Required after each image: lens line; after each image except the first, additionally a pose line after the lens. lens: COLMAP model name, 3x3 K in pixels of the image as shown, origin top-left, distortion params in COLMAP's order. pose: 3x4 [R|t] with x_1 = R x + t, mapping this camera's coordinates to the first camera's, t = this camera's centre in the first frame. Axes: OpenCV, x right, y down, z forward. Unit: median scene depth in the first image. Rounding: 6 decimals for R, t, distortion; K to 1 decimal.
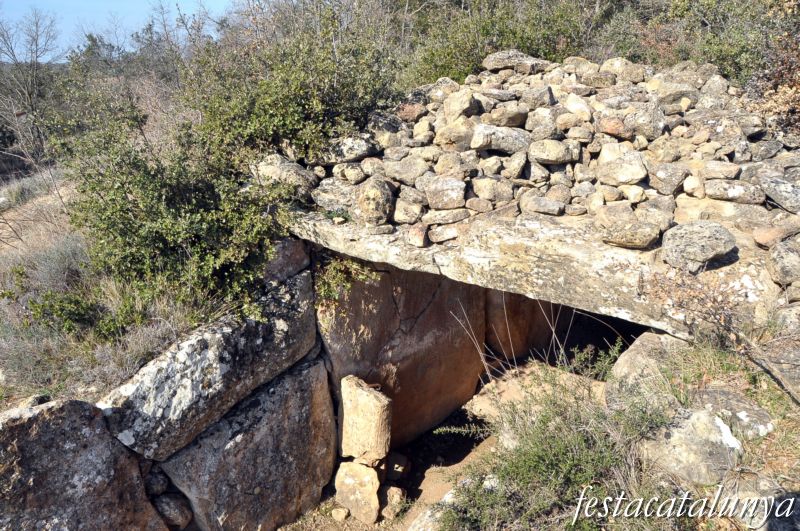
lens RADIAL K [[633.0, 0, 380.5], [0, 633.0, 278.7], [0, 0, 1]] dist [-0.152413, 0.114641]
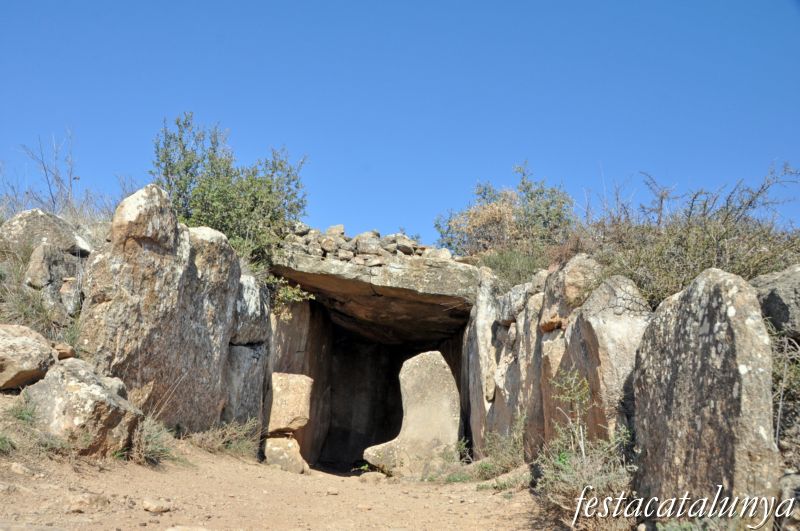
lens RADIAL K [[668.1, 0, 368.2], [0, 668.1, 279.6], [0, 0, 1]] dist [-0.115519, 0.136844]
pose [[0.779058, 0.253911, 0.573234, -1.001337], [0.105131, 0.848466, -0.518703, 0.970449], [-0.618074, 0.464365, 0.634310, -0.230159]]
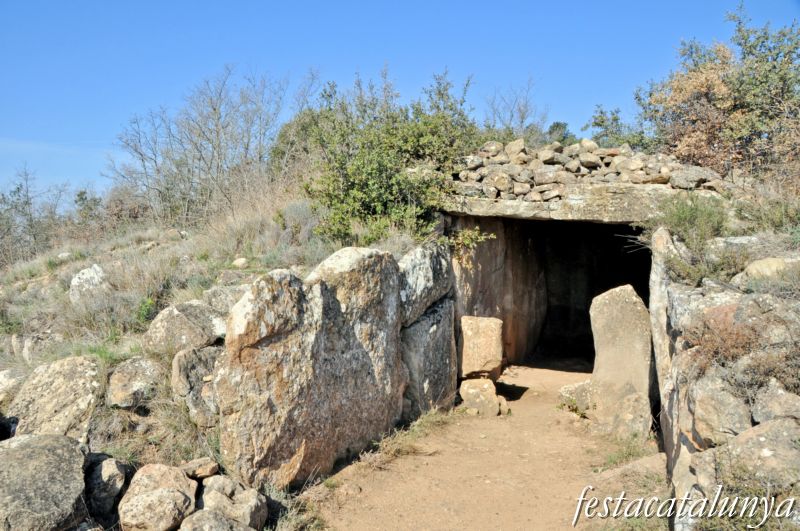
lens RADIAL K [[633.0, 0, 380.5], [0, 633.0, 278.7], [0, 0, 1]] dist [-0.152413, 0.114641]
pose [[0.956636, 0.008018, 0.291176, -0.827140], [0.080220, 0.953713, -0.289821, 0.598530], [-0.280022, 0.300611, 0.911713, -0.376251]]
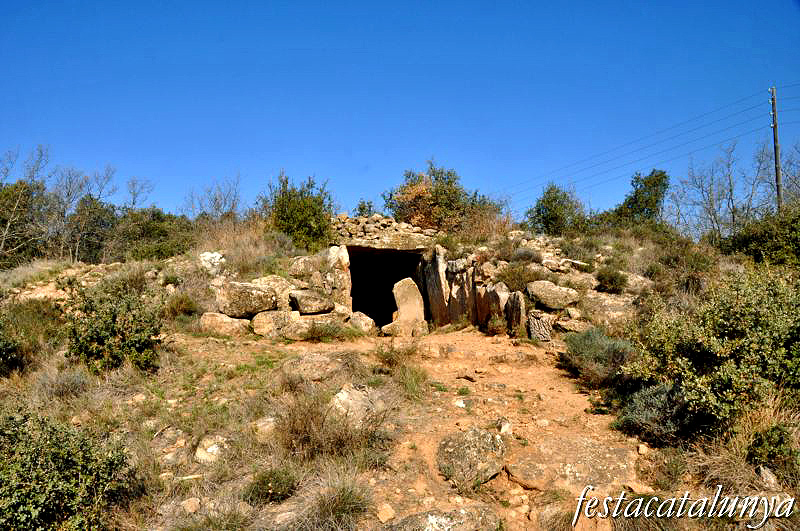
lens RADIAL K [[633.0, 0, 380.5], [0, 633.0, 278.7], [0, 0, 1]] dist [-0.152413, 0.114641]
pose [[0.645690, 0.070913, 0.760300, -2.656072], [0.276953, 0.906133, -0.319719, 1.338790], [-0.711605, 0.417007, 0.565442, -1.047246]]
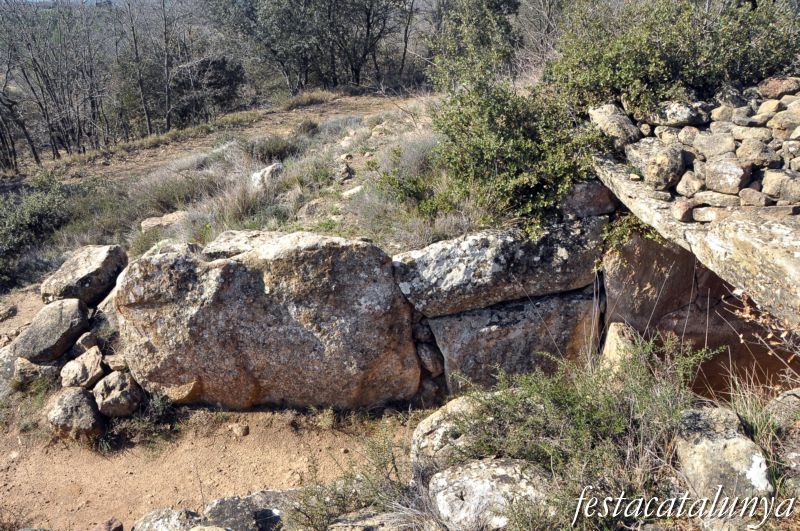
lens RADIAL K [[633.0, 0, 380.5], [0, 633.0, 278.7], [0, 0, 1]] dist [-0.152413, 0.114641]
pose [[0.702126, 0.351451, -0.619275, 0.362165], [-0.273616, 0.936098, 0.221031, -0.047168], [0.657384, 0.014252, 0.753421, -0.075470]]
